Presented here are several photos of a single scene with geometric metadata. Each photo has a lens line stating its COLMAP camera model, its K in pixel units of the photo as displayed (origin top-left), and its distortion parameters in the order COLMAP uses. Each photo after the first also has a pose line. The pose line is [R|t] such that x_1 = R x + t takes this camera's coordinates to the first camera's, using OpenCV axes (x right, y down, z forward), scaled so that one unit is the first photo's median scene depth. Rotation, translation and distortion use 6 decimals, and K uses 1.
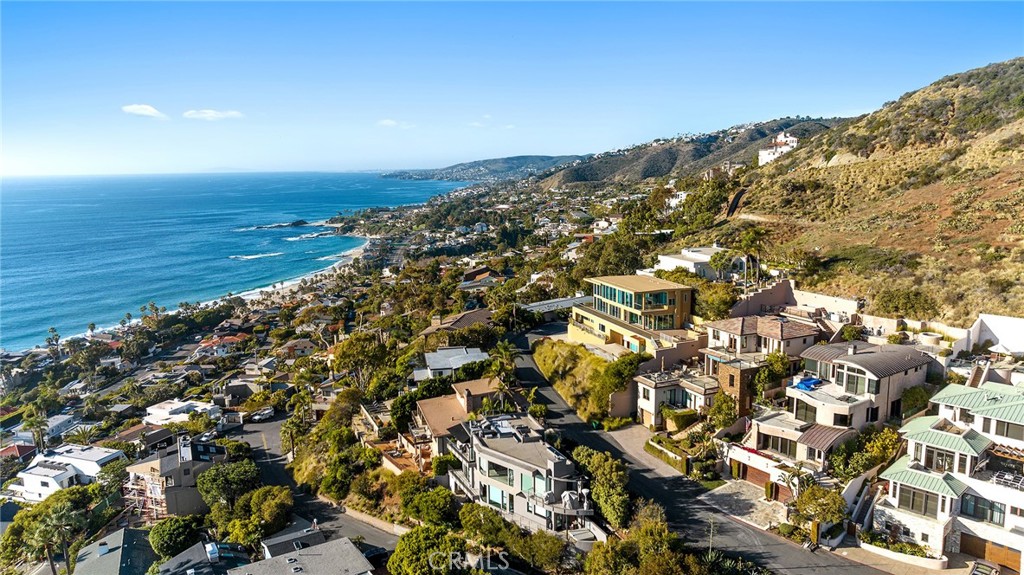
lens RADIAL K [[716.1, 0, 514.3], [0, 716.1, 289.5], [0, 0, 1]] dist [-0.025306, 0.022507]
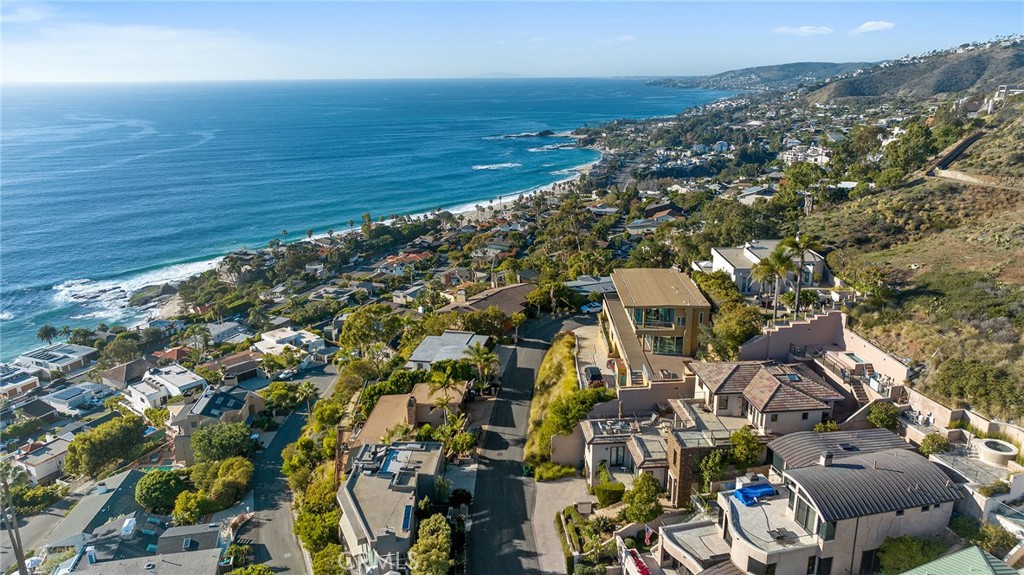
lens RADIAL K [[716.1, 0, 514.2], [0, 716.1, 283.9], [0, 0, 1]] dist [-0.025306, 0.022507]
pose [[0.934237, 0.103626, -0.341267, 0.104530], [-0.062739, 0.989688, 0.128767, -0.037095], [0.351092, -0.098888, 0.931105, 0.073378]]
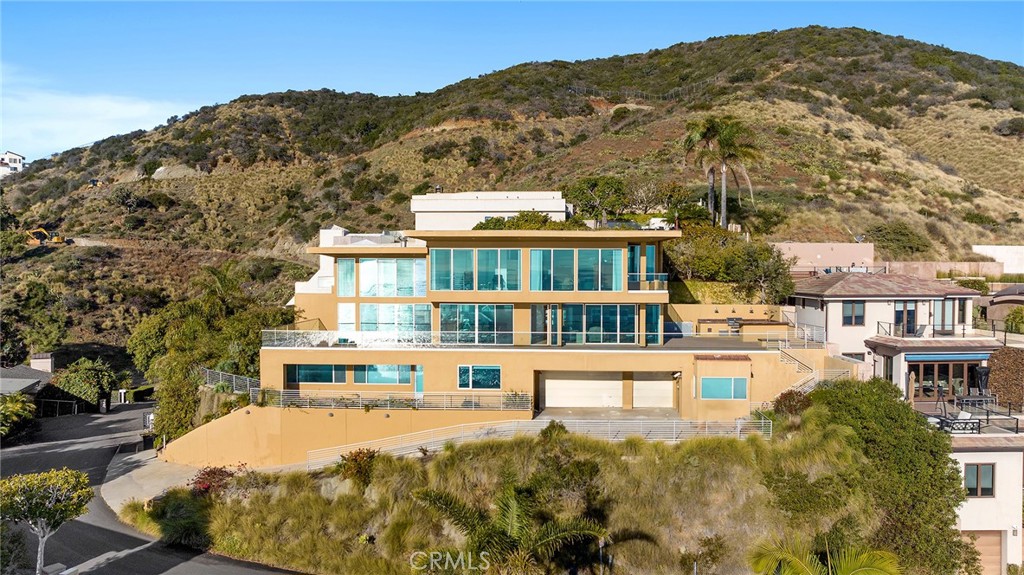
lens RADIAL K [[744.3, 0, 513.1], [0, 744.3, 296.0], [0, 0, 1]] dist [-0.011291, 0.001195]
pose [[0.380511, -0.021226, 0.924533, -0.064613], [0.151347, 0.987687, -0.039614, 0.011822], [-0.912308, 0.154998, 0.379038, 0.308700]]
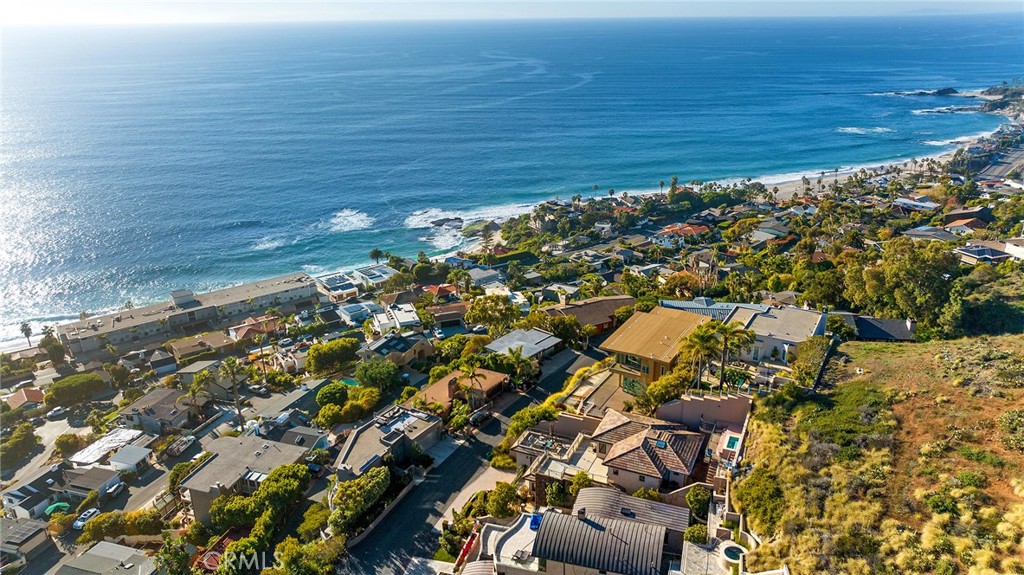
lens RADIAL K [[716.1, 0, 511.1], [0, 716.1, 286.3], [0, 0, 1]] dist [-0.025306, 0.022507]
pose [[0.628231, 0.277763, -0.726755, 0.243919], [-0.123896, 0.957897, 0.259004, -0.096719], [0.768098, -0.072673, 0.636195, 0.106226]]
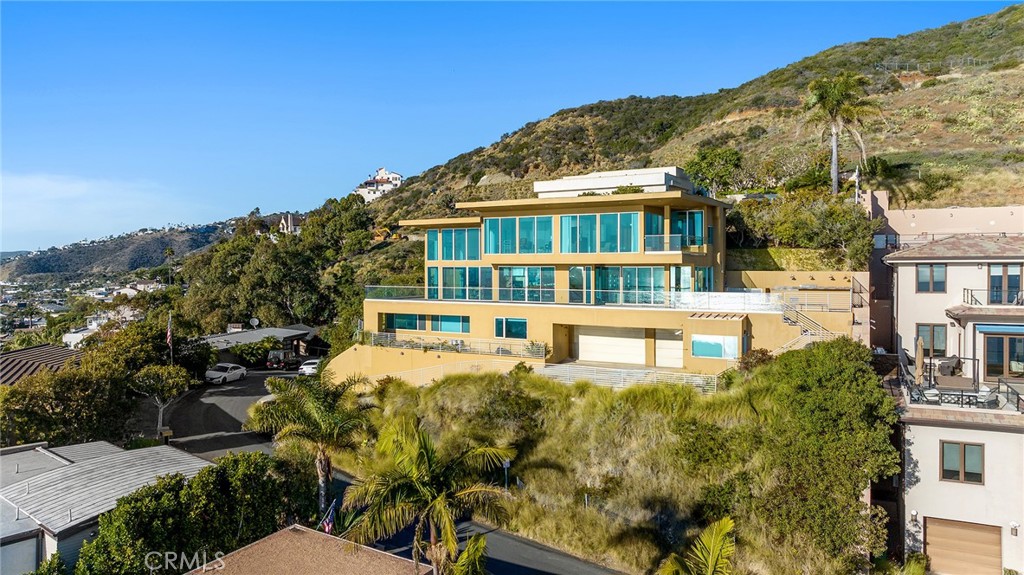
lens RADIAL K [[716.1, 0, 511.7], [0, 716.1, 277.7], [0, 0, 1]] dist [-0.025306, 0.022507]
pose [[0.772337, 0.003876, 0.635201, -0.039586], [0.098549, 0.987142, -0.125848, 0.026727], [-0.627522, 0.159796, 0.762025, 0.258779]]
